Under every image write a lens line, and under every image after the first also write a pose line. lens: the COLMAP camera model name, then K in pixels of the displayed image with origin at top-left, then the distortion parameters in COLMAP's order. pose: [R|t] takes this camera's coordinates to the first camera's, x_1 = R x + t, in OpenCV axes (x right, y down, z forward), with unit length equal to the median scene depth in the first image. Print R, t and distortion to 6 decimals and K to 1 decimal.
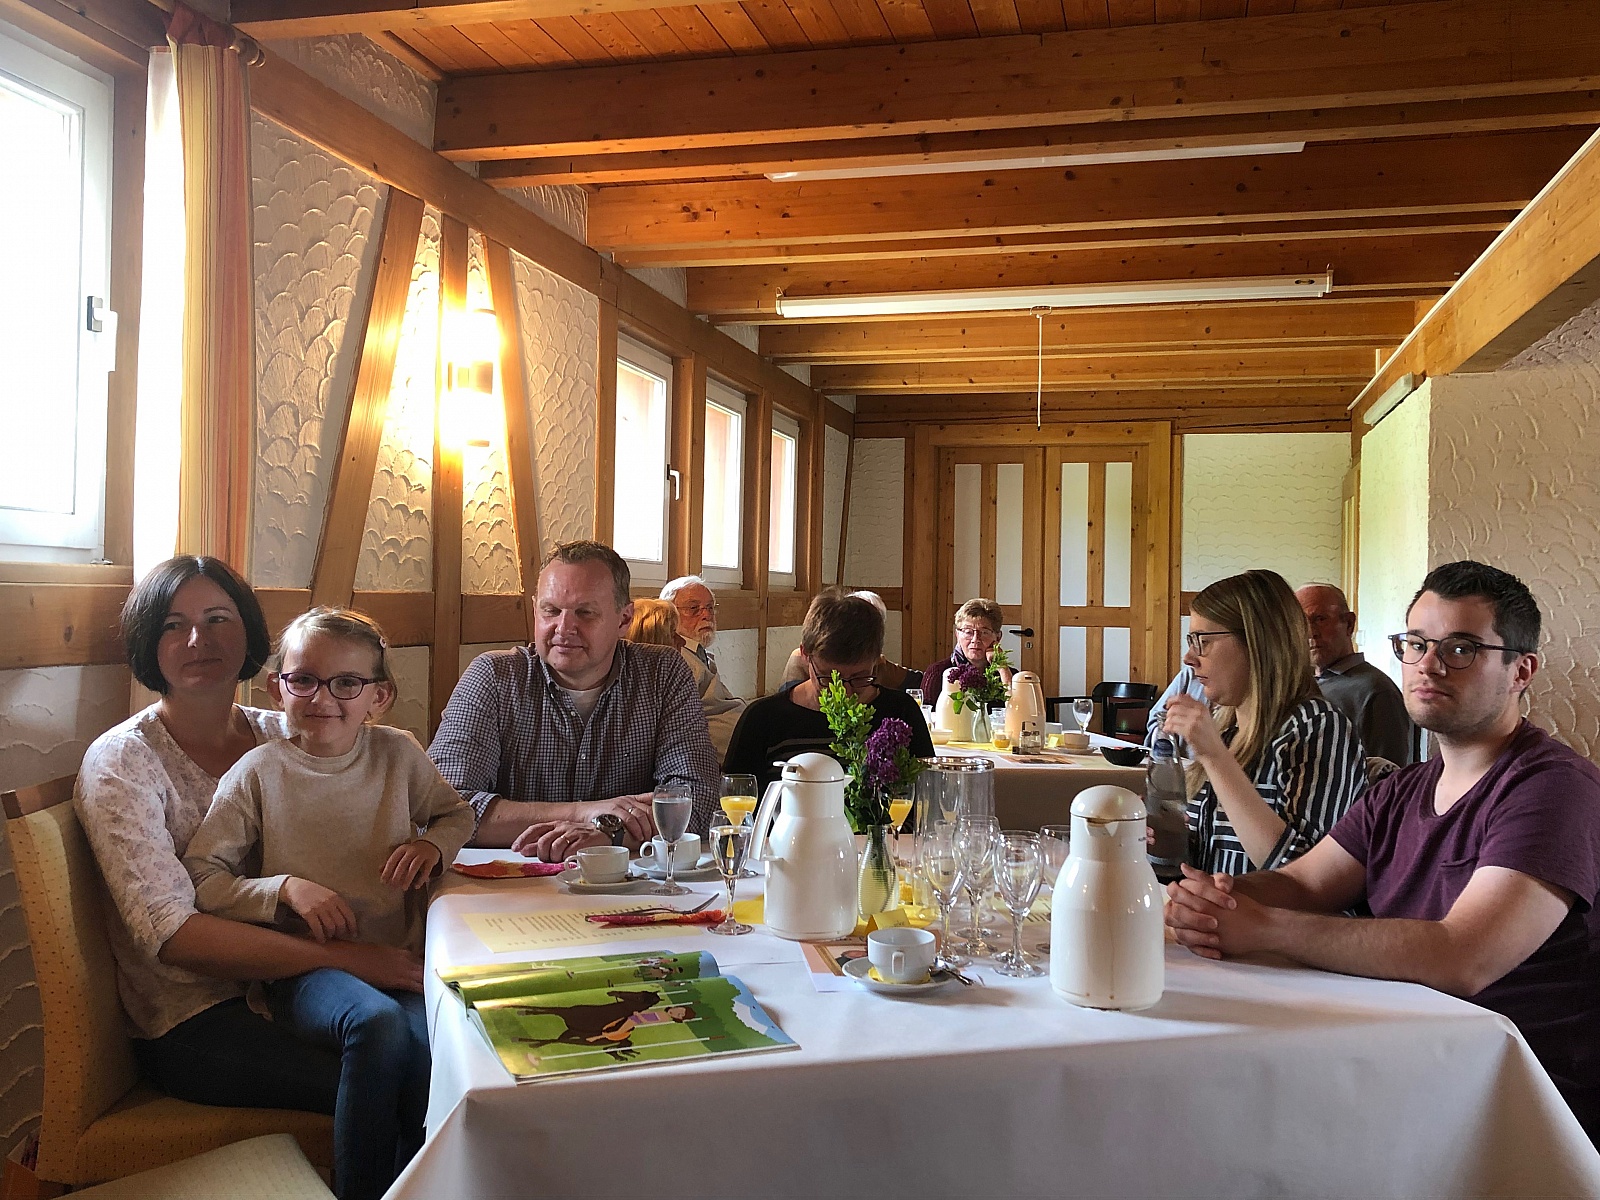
lens RADIAL K [[1488.9, 0, 805.5], [0, 1488.9, 592.6], [0, 0, 1]] dist [0.006925, 0.000000]
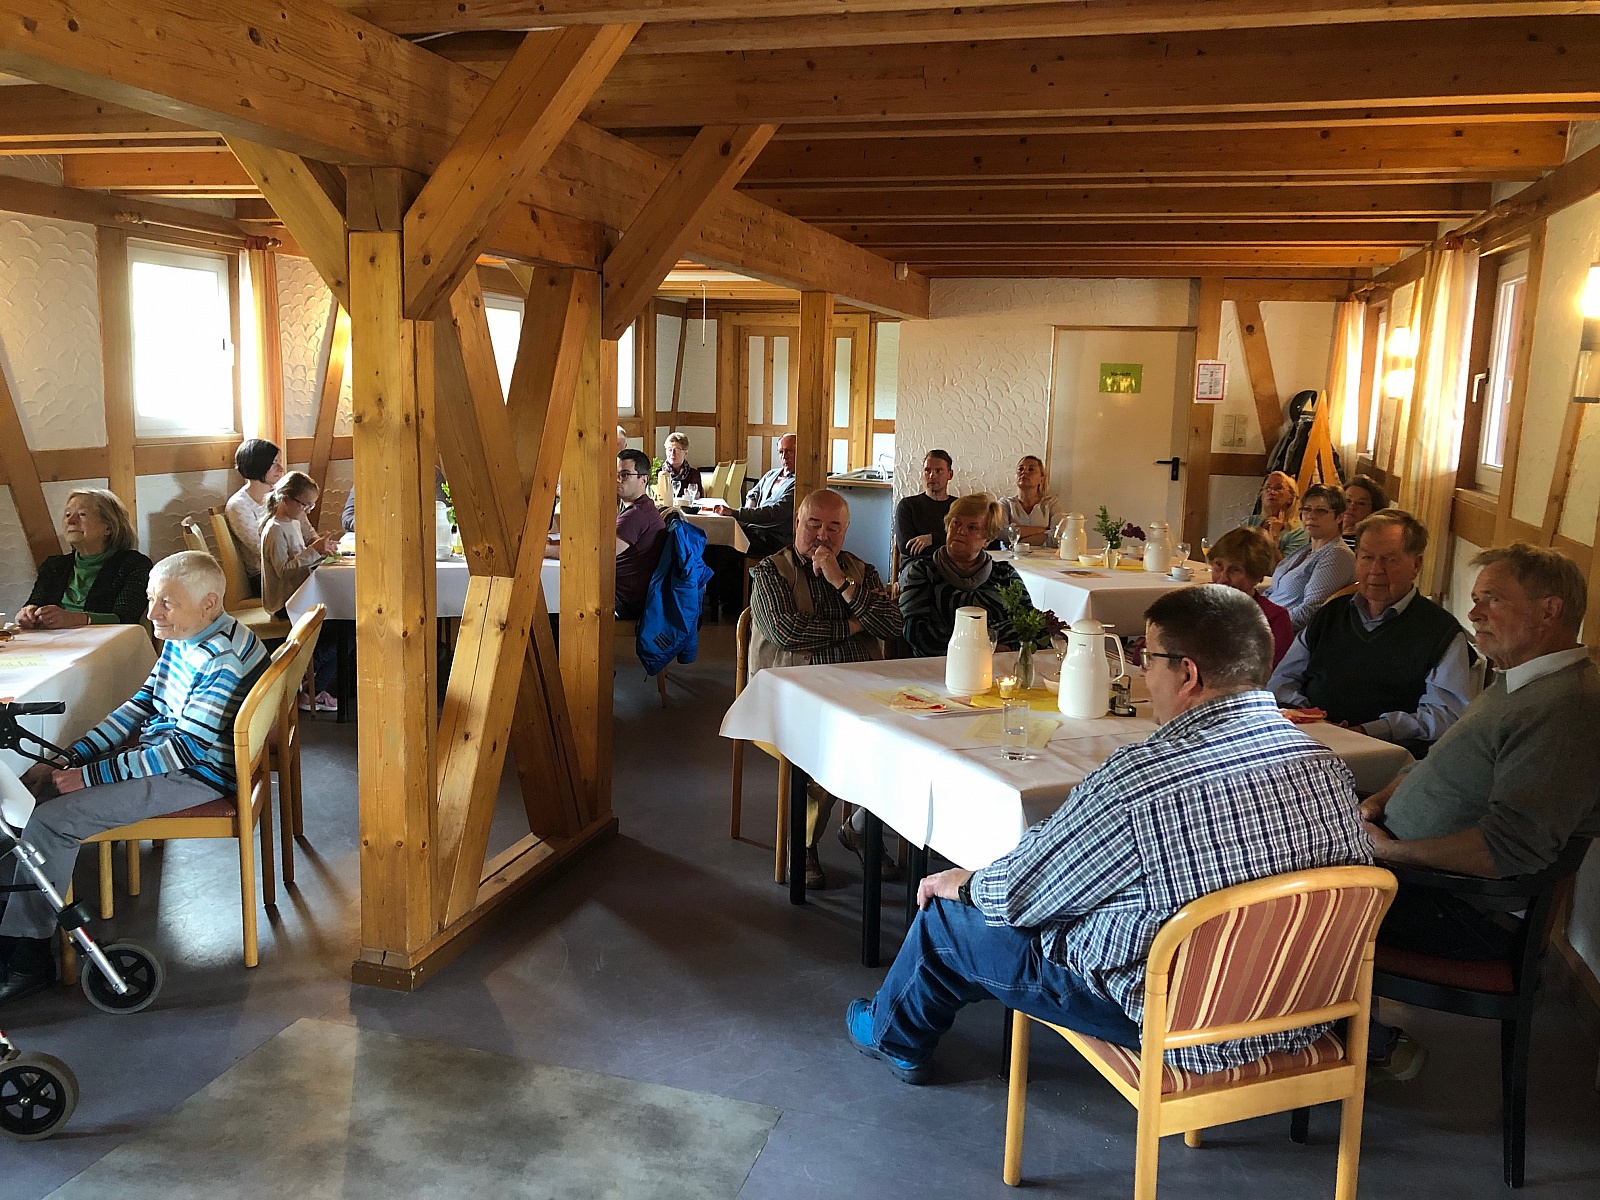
lens RADIAL K [[1315.1, 0, 808.8], [0, 1315.1, 574.4], [0, 0, 1]] dist [0.019396, -0.002185]
pose [[0.999373, 0.018317, -0.030313, 0.492821], [-0.013630, 0.988867, 0.148174, -0.097726], [0.032690, -0.147668, 0.988497, -1.038612]]
